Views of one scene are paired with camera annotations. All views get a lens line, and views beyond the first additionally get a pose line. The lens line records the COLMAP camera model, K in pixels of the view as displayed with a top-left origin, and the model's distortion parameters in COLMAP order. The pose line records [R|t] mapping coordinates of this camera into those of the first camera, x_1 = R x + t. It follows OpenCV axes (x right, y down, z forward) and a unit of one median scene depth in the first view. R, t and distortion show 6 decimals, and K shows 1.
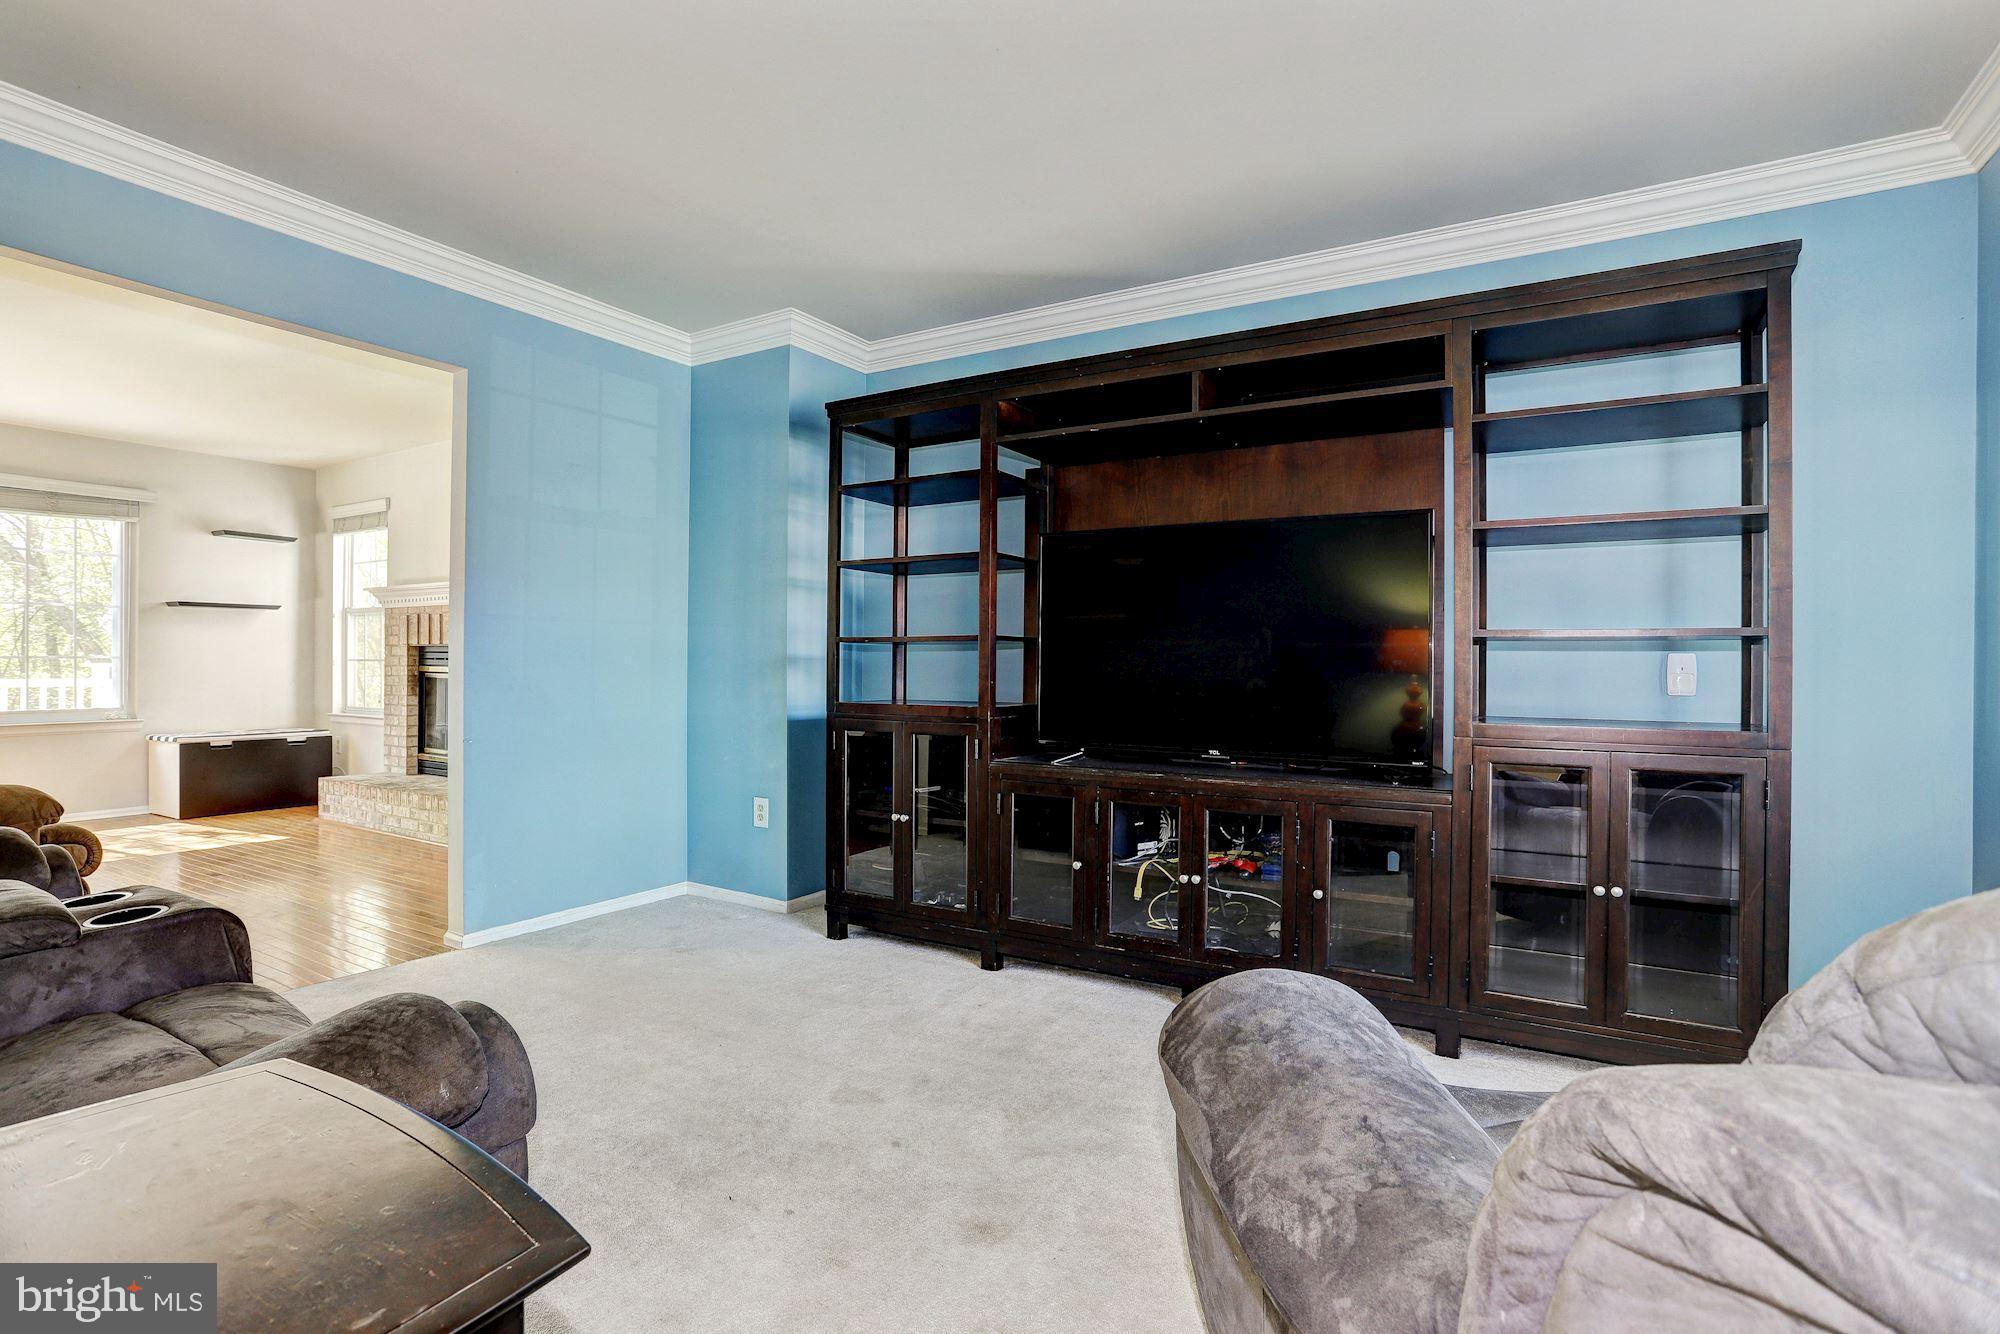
lens RADIAL K [[962.4, 0, 995.7], [0, 962.4, 661.5], [0, 0, 1]] dist [-0.075549, 0.032939]
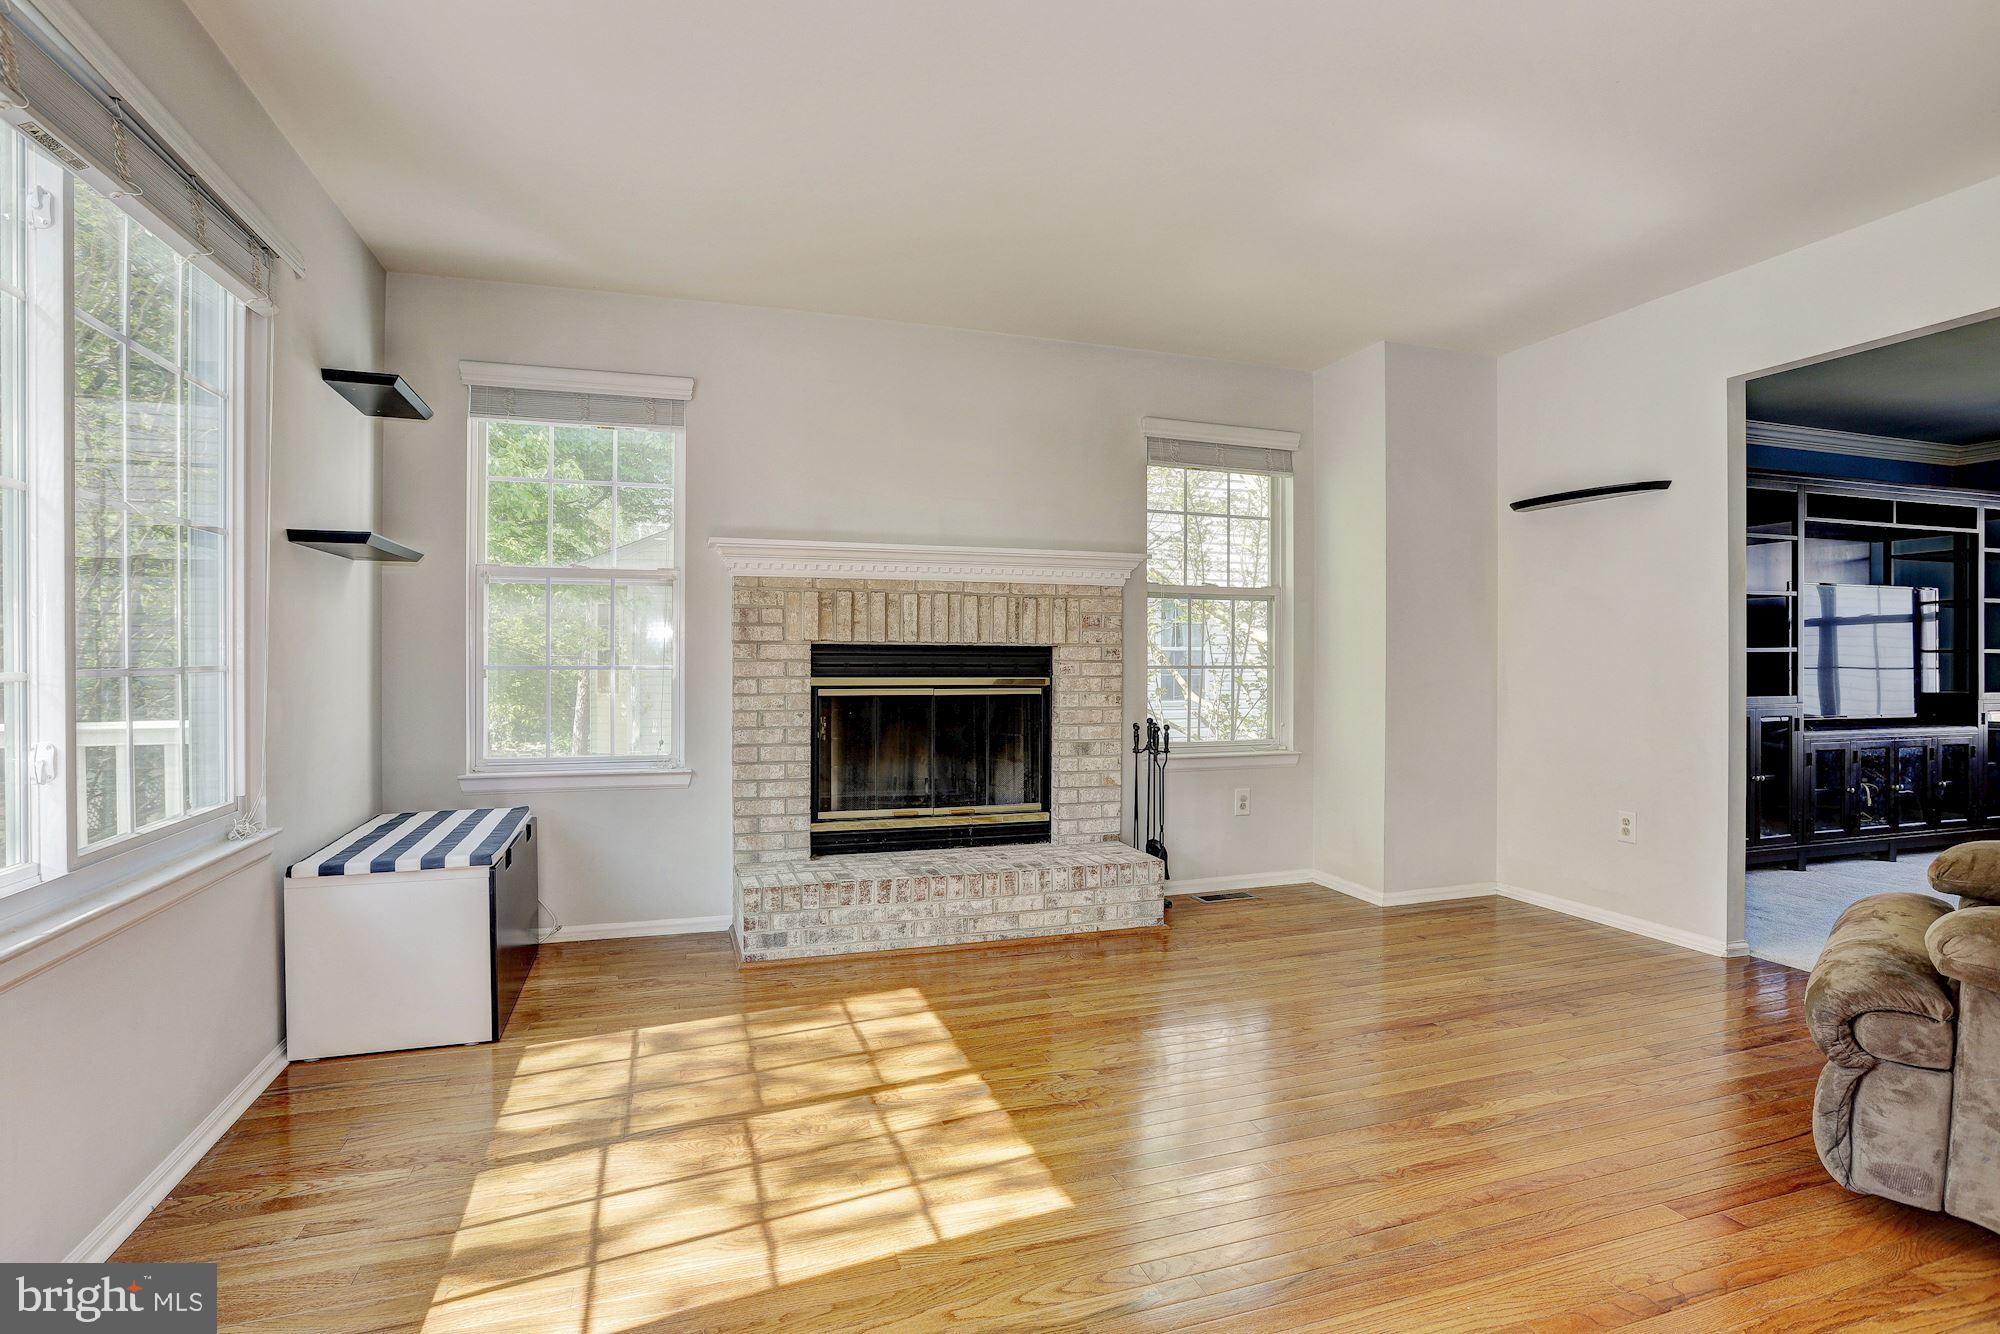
lens RADIAL K [[989.8, 0, 989.4], [0, 989.8, 657.1], [0, 0, 1]] dist [-0.080379, 0.045529]
pose [[0.660011, -0.006392, 0.751228, -1.017792], [-0.001257, 0.999953, 0.009613, -0.014130], [-0.751255, -0.007289, 0.659972, 0.500632]]
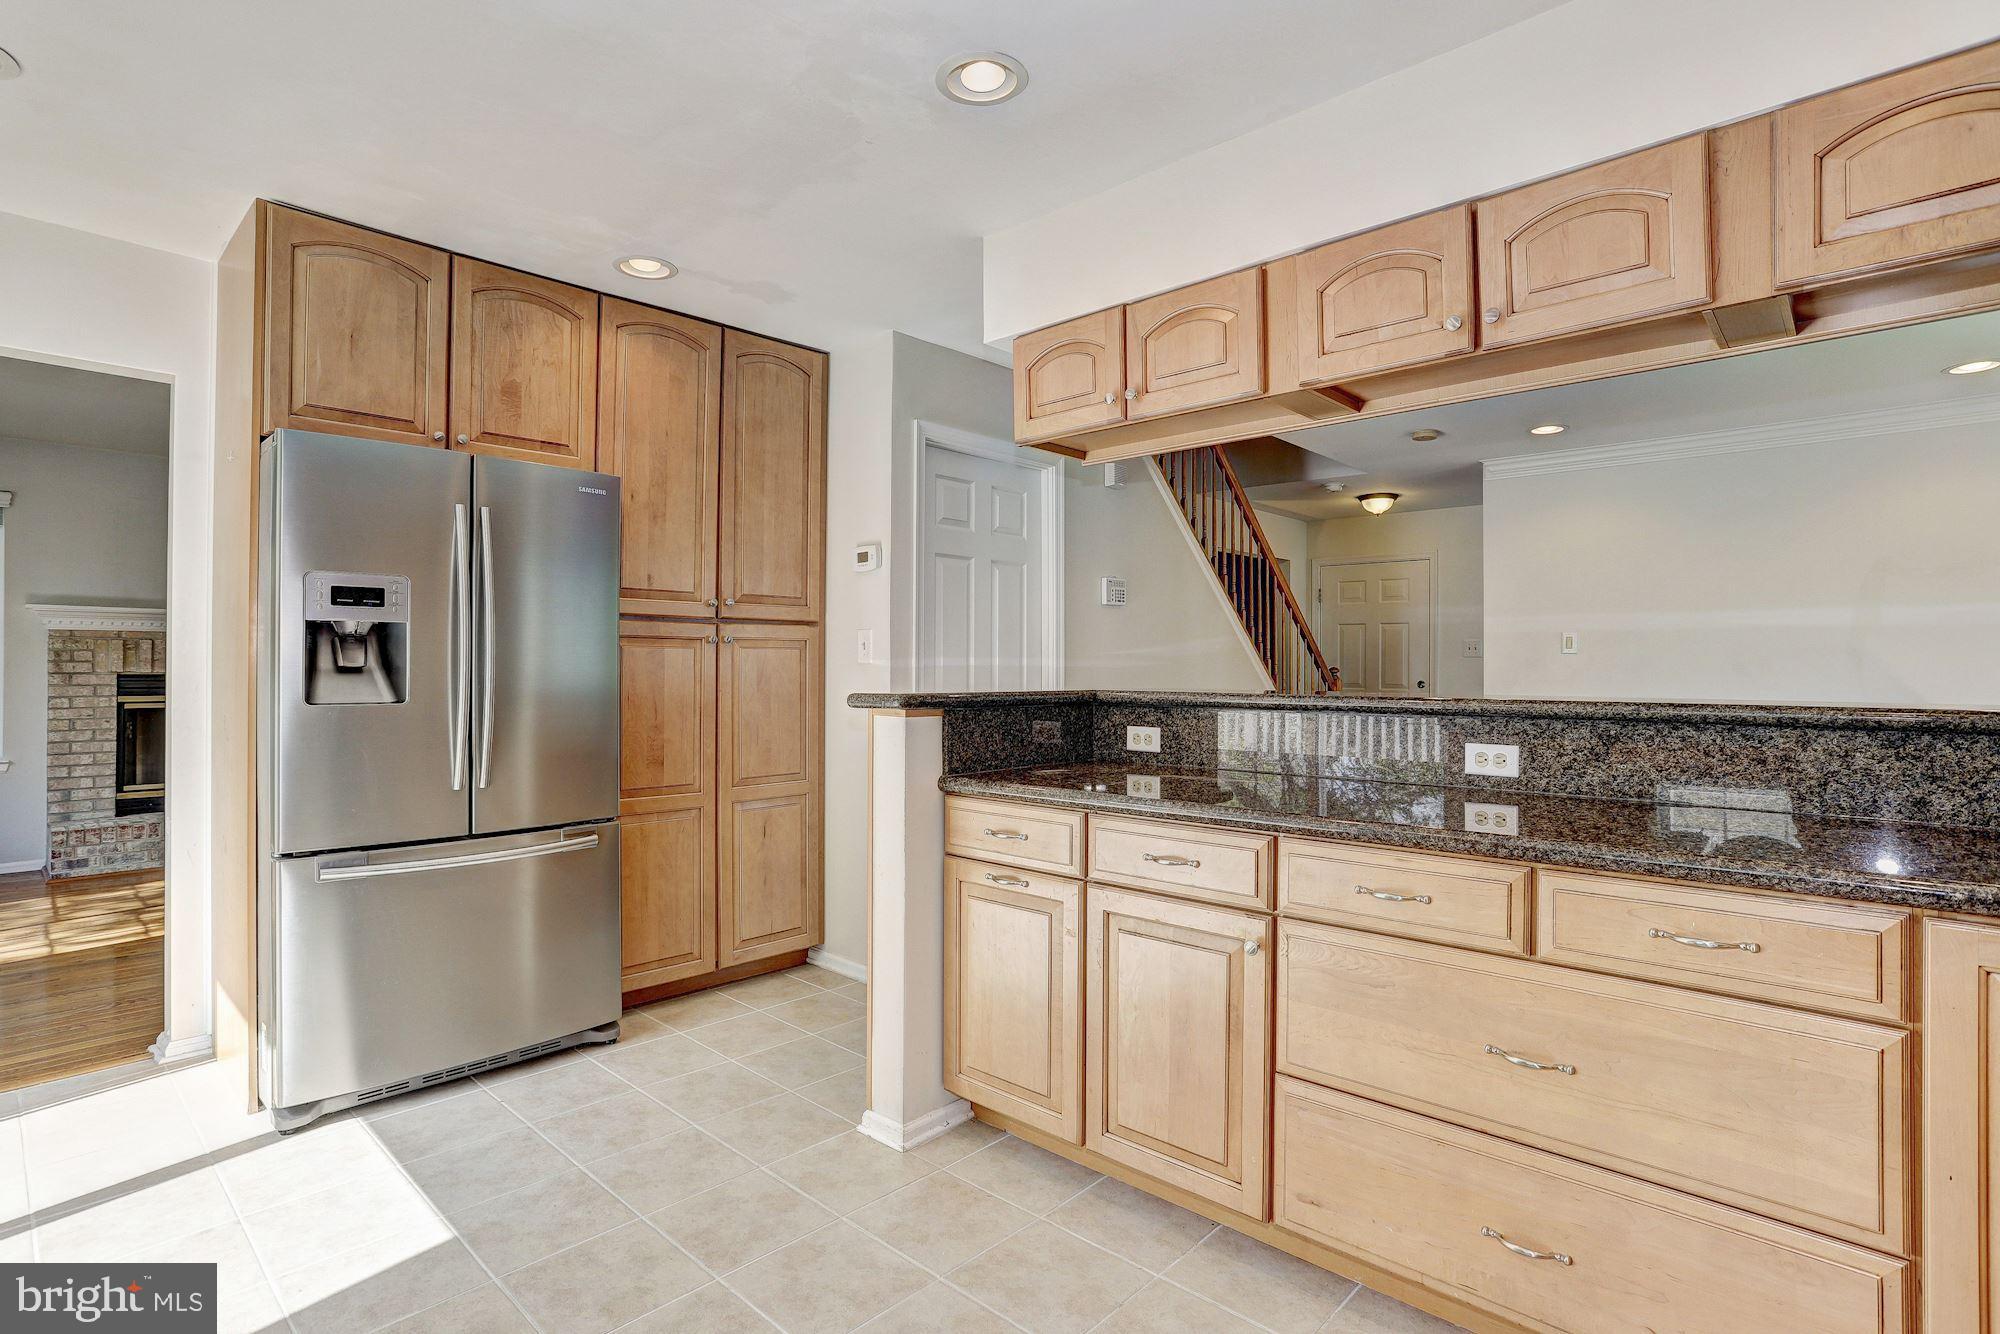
lens RADIAL K [[982.6, 0, 996.8], [0, 982.6, 660.2], [0, 0, 1]] dist [-0.000699, -0.000139]
pose [[0.239344, 0.004035, 0.970926, -1.335157], [-0.003286, 0.999989, -0.003345, -0.029303], [-0.970929, -0.002390, 0.239355, -0.045291]]
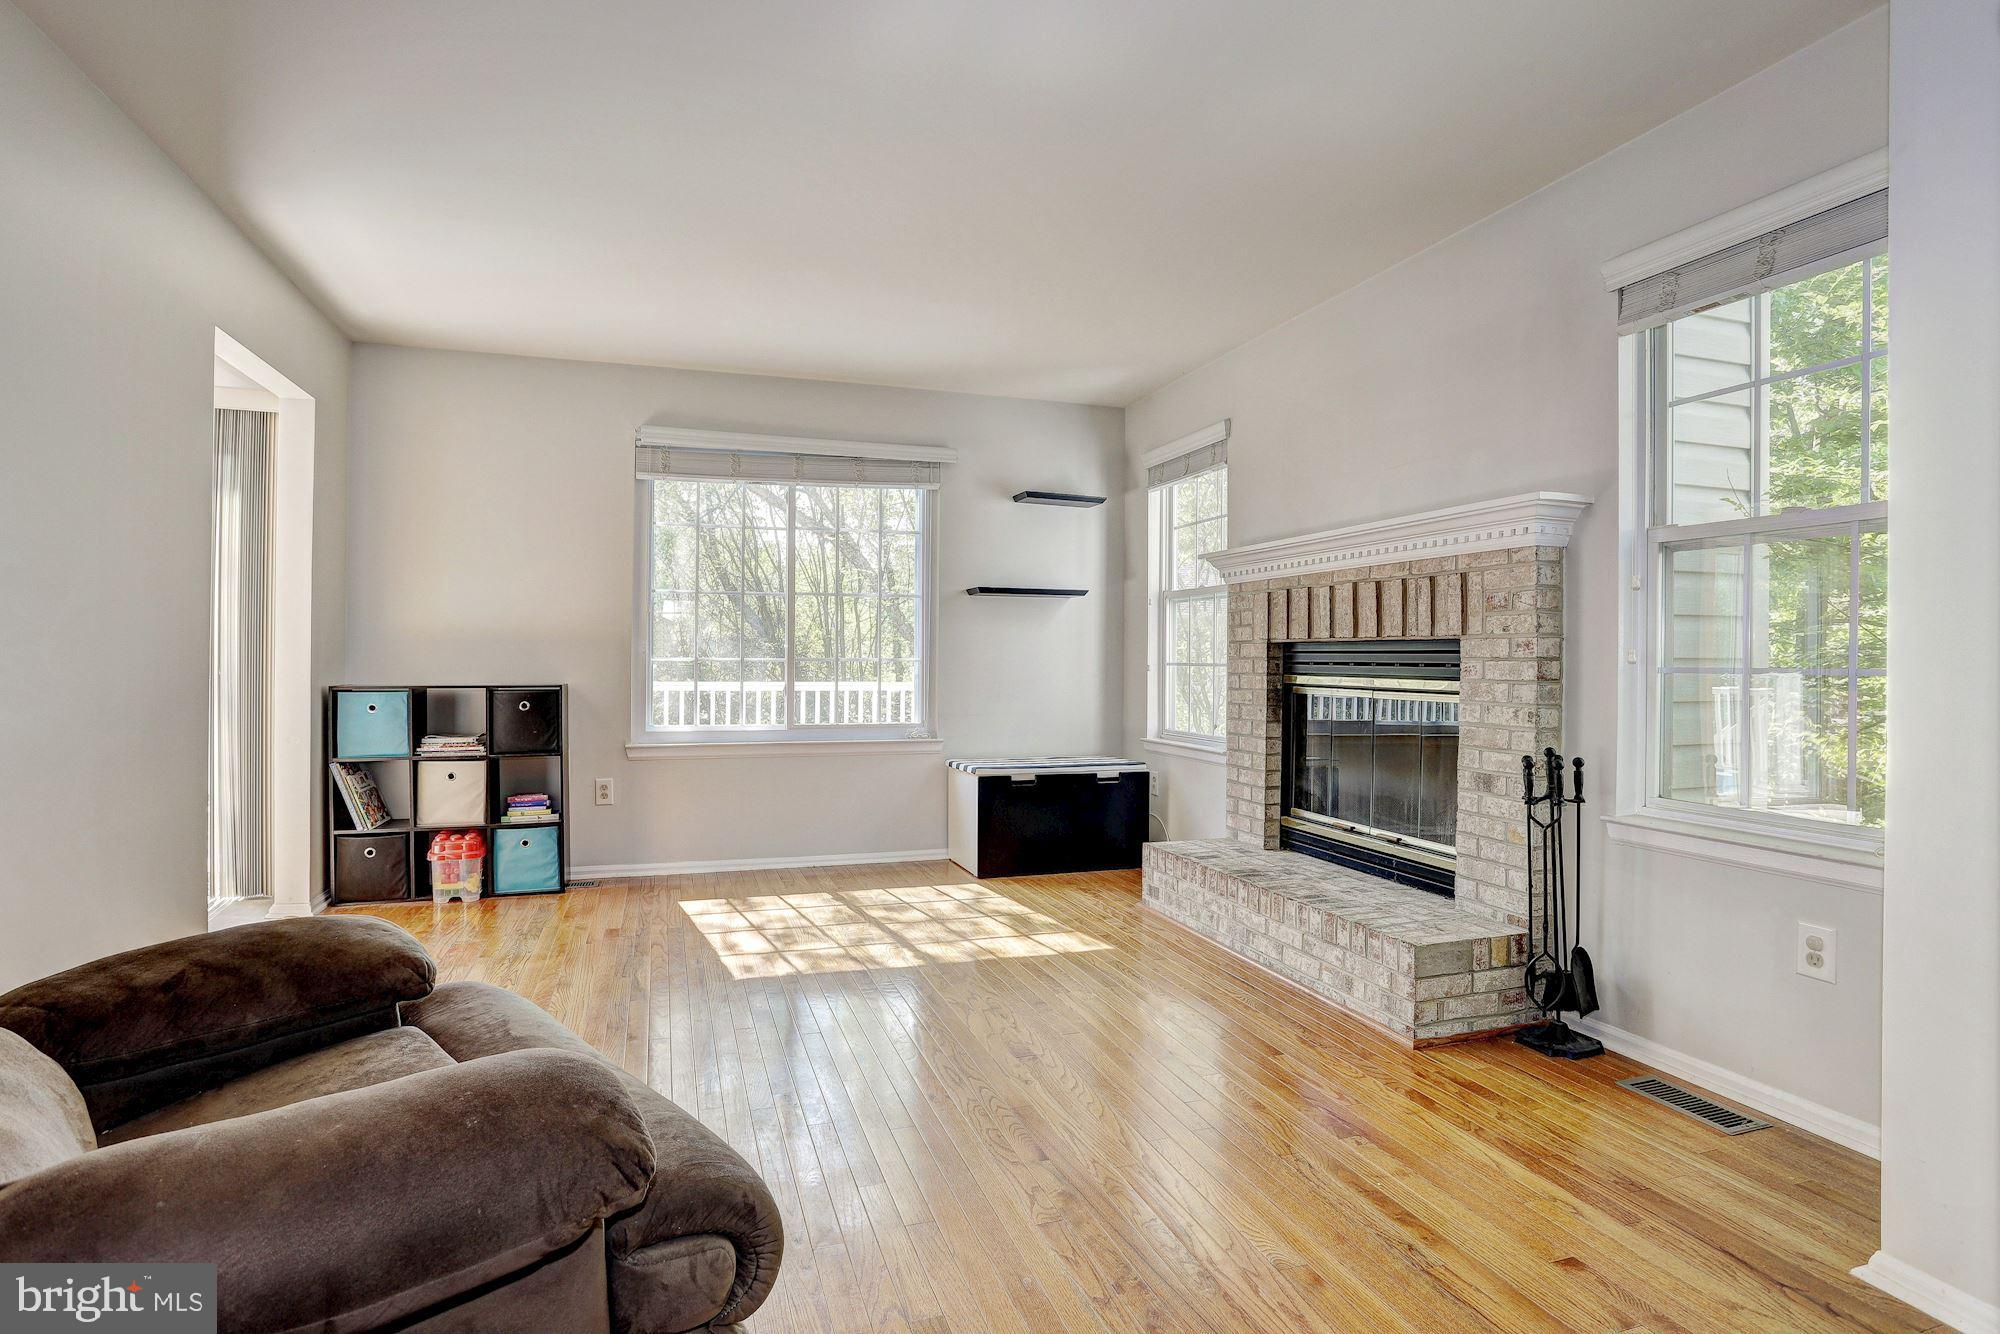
lens RADIAL K [[989.8, 0, 989.4], [0, 989.8, 657.1], [0, 0, 1]] dist [-0.080379, 0.045529]
pose [[0.753009, -0.002099, -0.658006, -0.334843], [-0.002748, 0.999976, -0.006334, -0.002079], [0.658004, 0.006578, 0.752986, 0.386037]]
